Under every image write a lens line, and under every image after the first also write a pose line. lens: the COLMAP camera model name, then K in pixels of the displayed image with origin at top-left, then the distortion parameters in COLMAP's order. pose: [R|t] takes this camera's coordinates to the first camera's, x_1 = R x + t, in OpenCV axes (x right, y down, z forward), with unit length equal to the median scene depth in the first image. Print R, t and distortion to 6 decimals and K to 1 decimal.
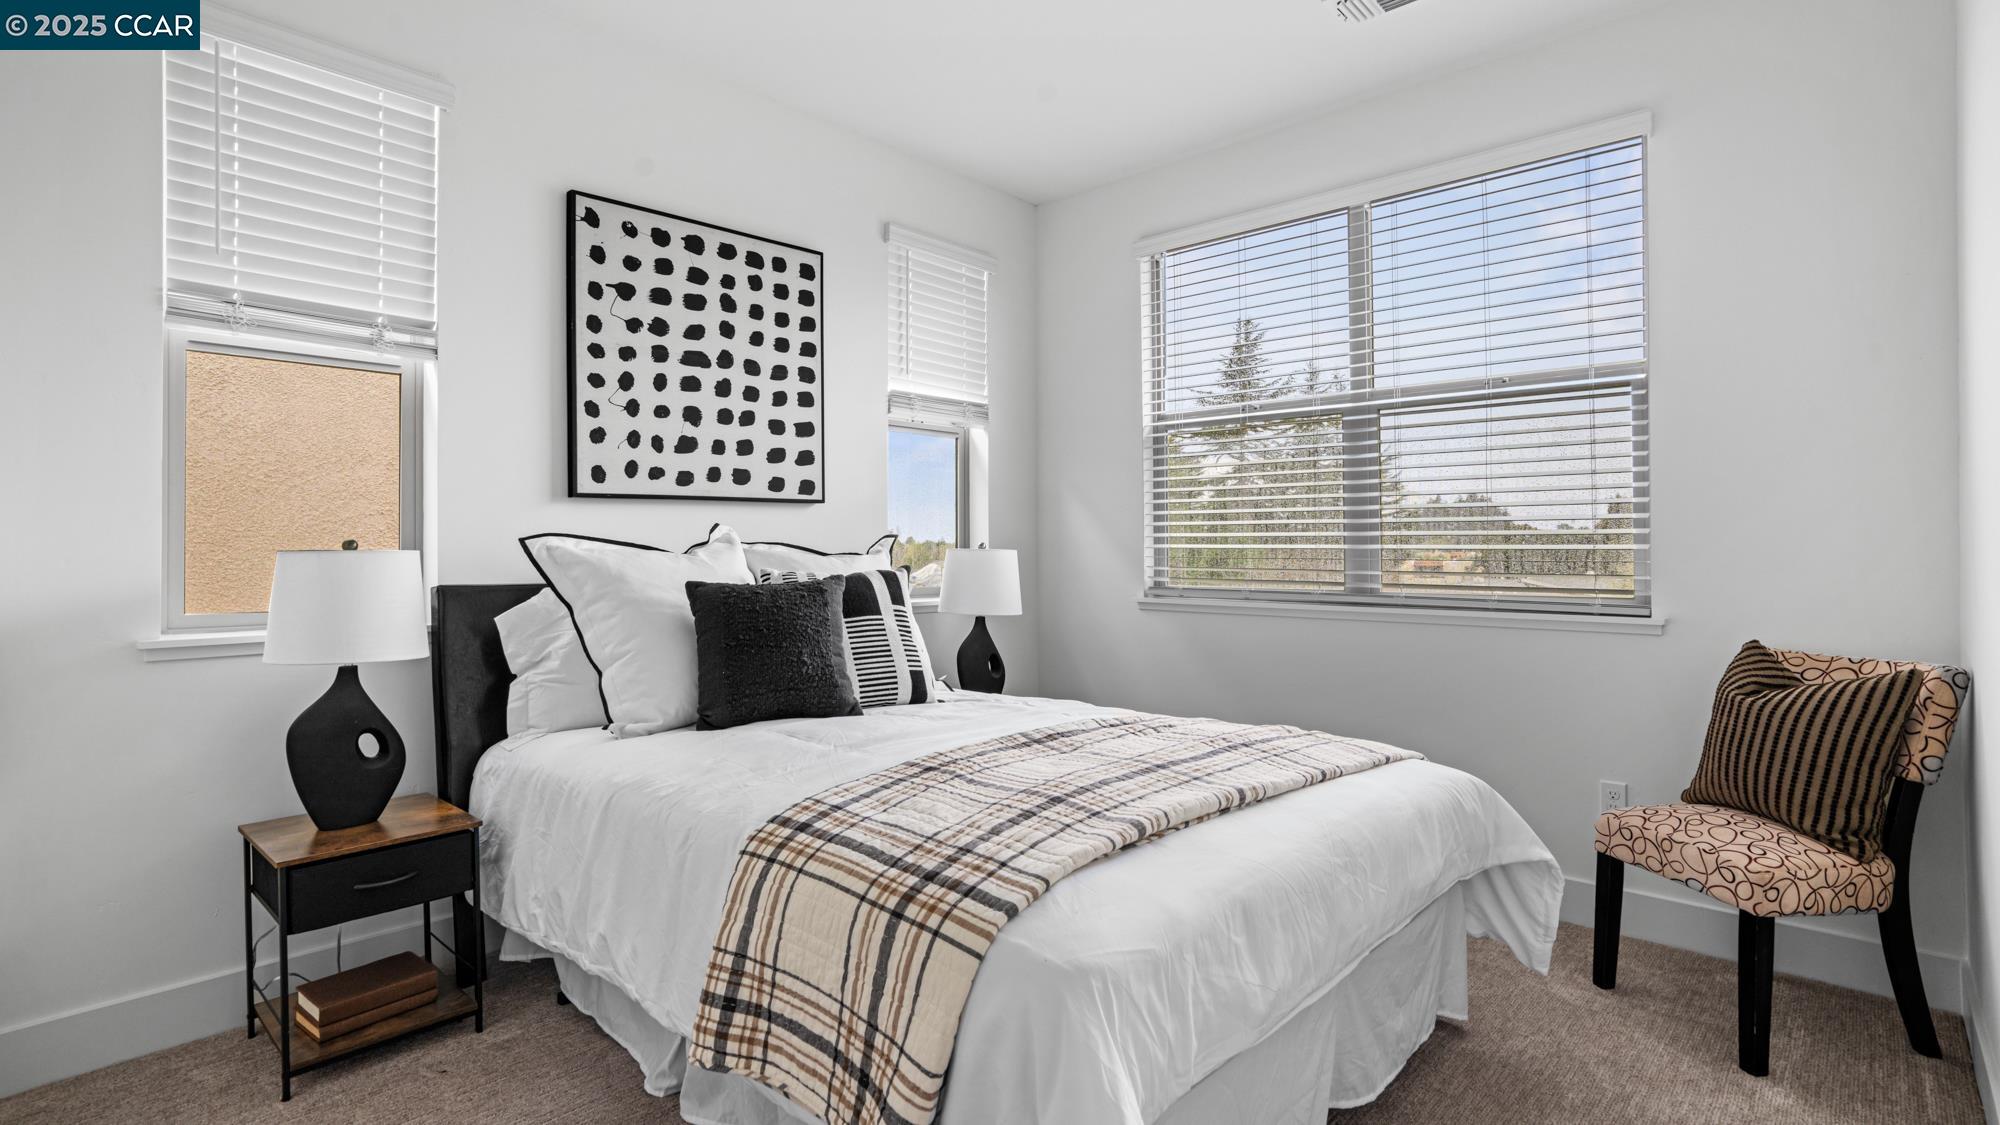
lens RADIAL K [[920.4, 0, 998.5], [0, 920.4, 558.8], [0, 0, 1]] dist [-0.030295, 0.010913]
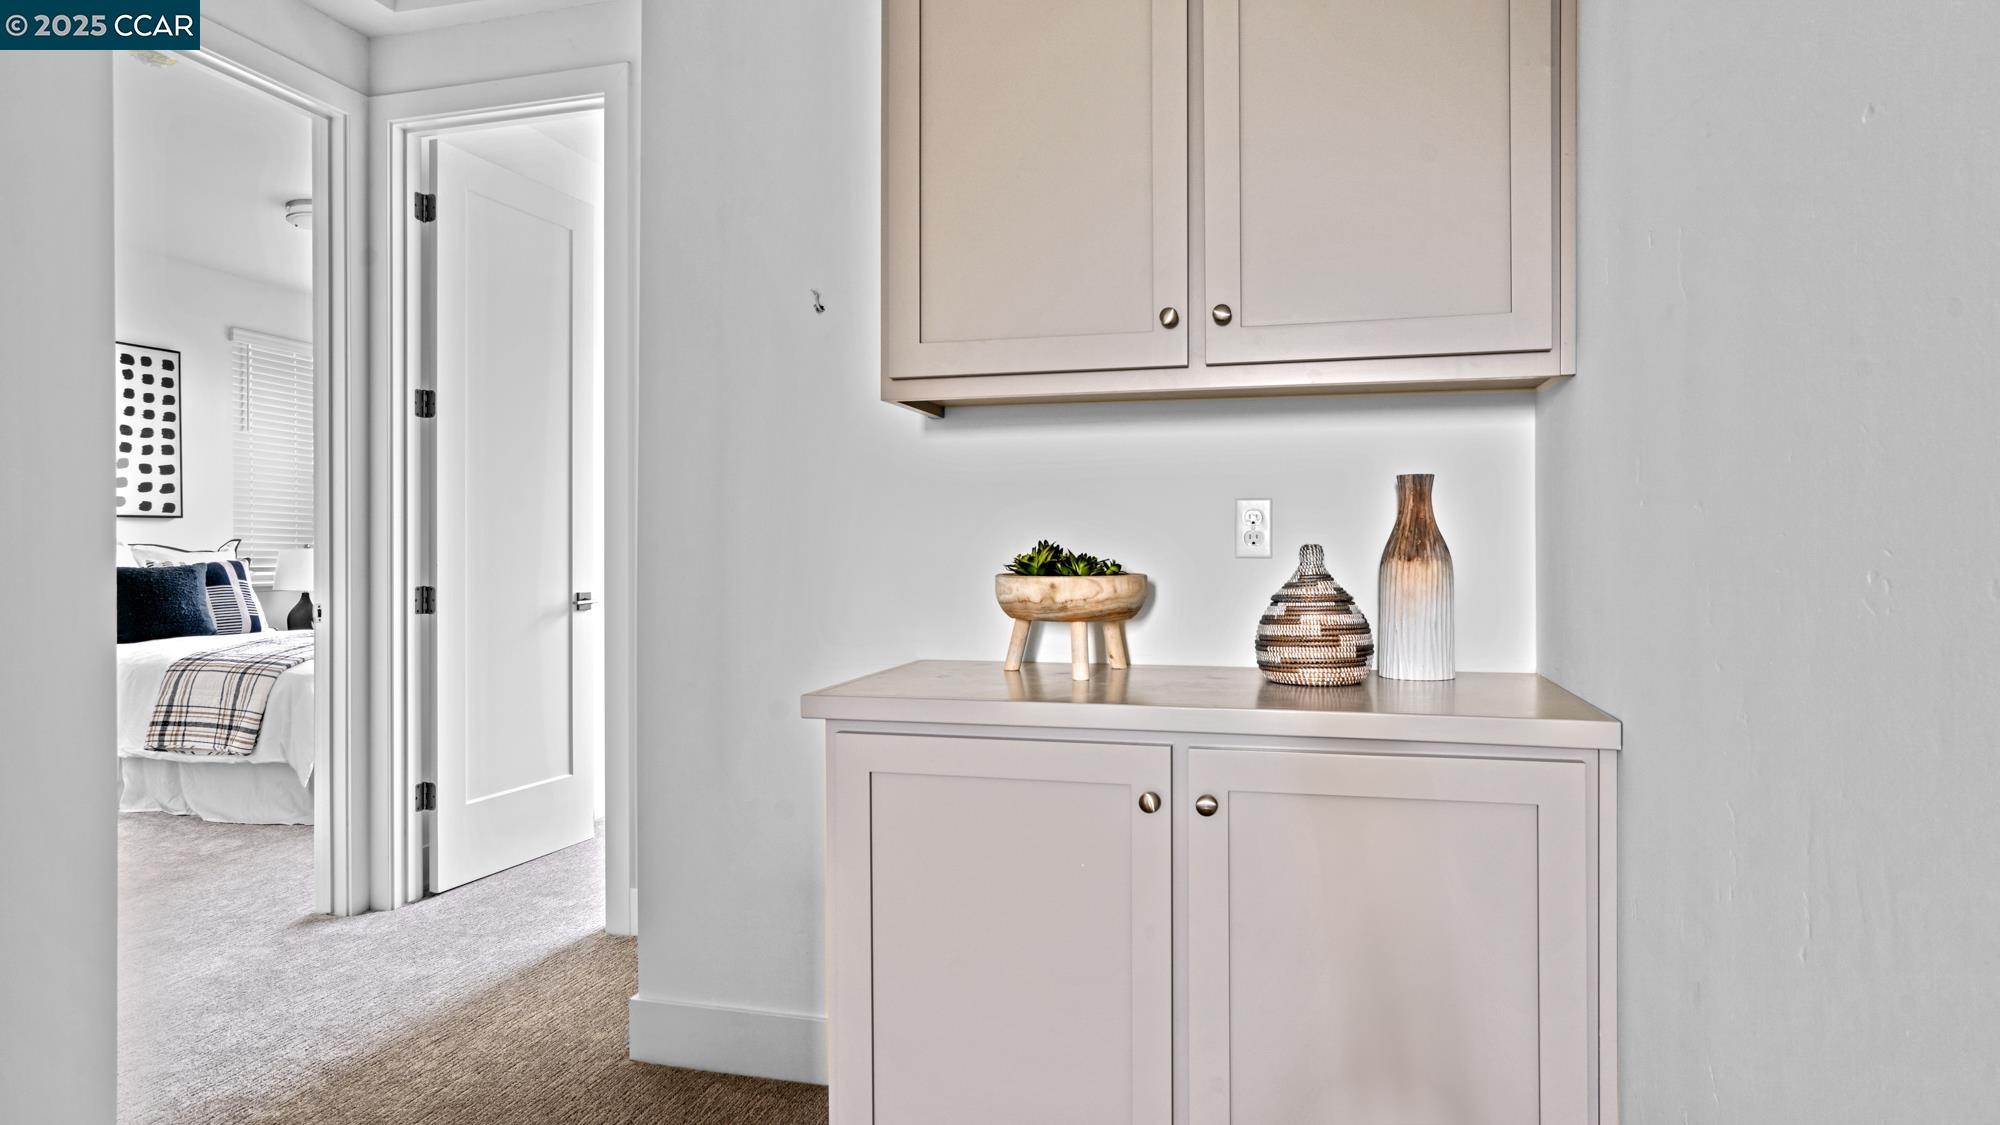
lens RADIAL K [[1140.0, 0, 1010.2], [0, 1140.0, 553.1], [0, 0, 1]] dist [0.006273, 0.001175]
pose [[0.883298, -0.002146, 0.468808, 0.138192], [0.004978, 0.999976, -0.004803, 0.013940], [-0.468786, 0.006576, 0.883287, -1.369888]]
